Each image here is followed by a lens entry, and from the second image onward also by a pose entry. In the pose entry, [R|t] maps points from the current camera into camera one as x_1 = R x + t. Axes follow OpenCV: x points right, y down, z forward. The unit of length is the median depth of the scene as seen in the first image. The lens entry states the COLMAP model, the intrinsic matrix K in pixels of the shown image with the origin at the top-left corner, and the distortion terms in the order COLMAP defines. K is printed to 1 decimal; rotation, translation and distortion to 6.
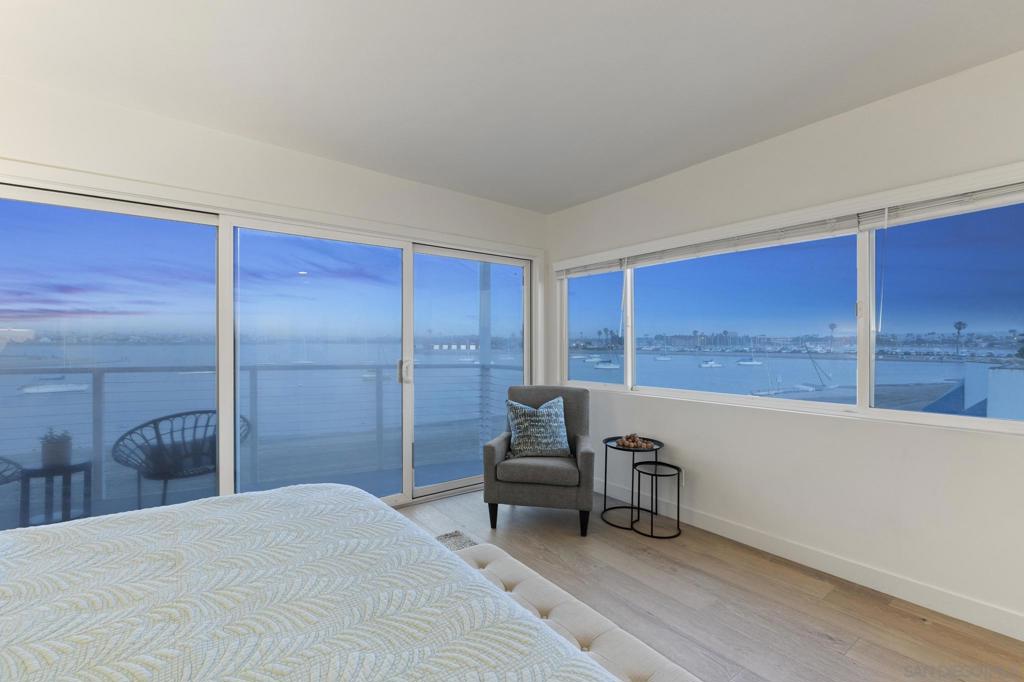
lens RADIAL K [[455.4, 0, 528.7], [0, 455.4, 345.0], [0, 0, 1]] dist [-0.000042, -0.001542]
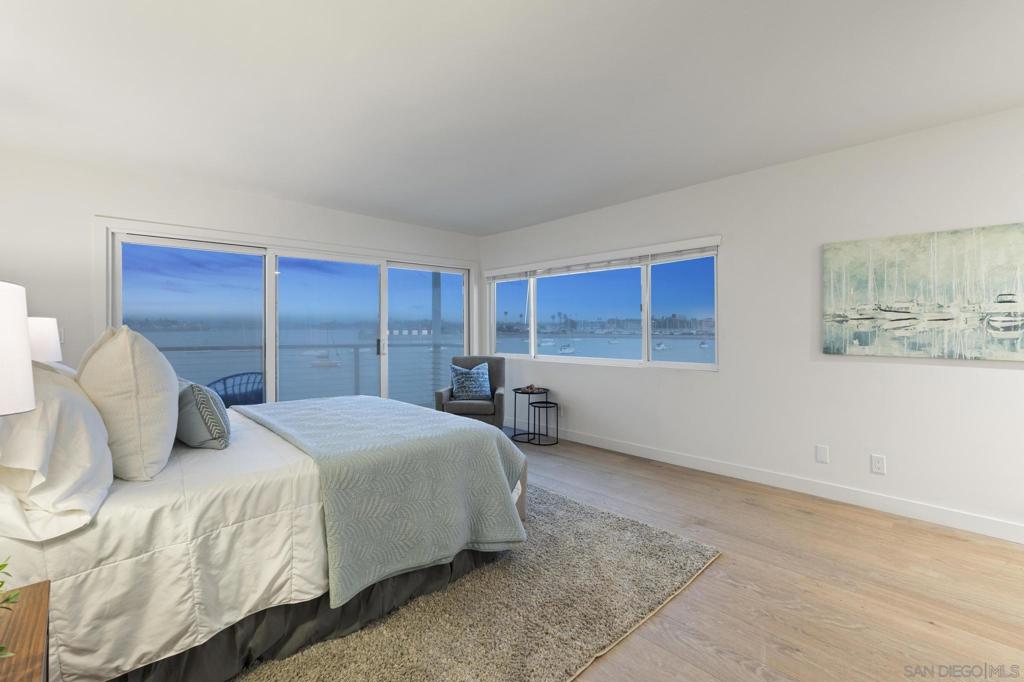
lens RADIAL K [[455.4, 0, 524.5], [0, 455.4, 321.3], [0, 0, 1]] dist [-0.000042, -0.001542]
pose [[0.995755, -0.005475, 0.091876, 0.059443], [0.007072, 0.999829, -0.017066, 0.002292], [-0.091767, 0.017643, 0.995624, -0.559234]]
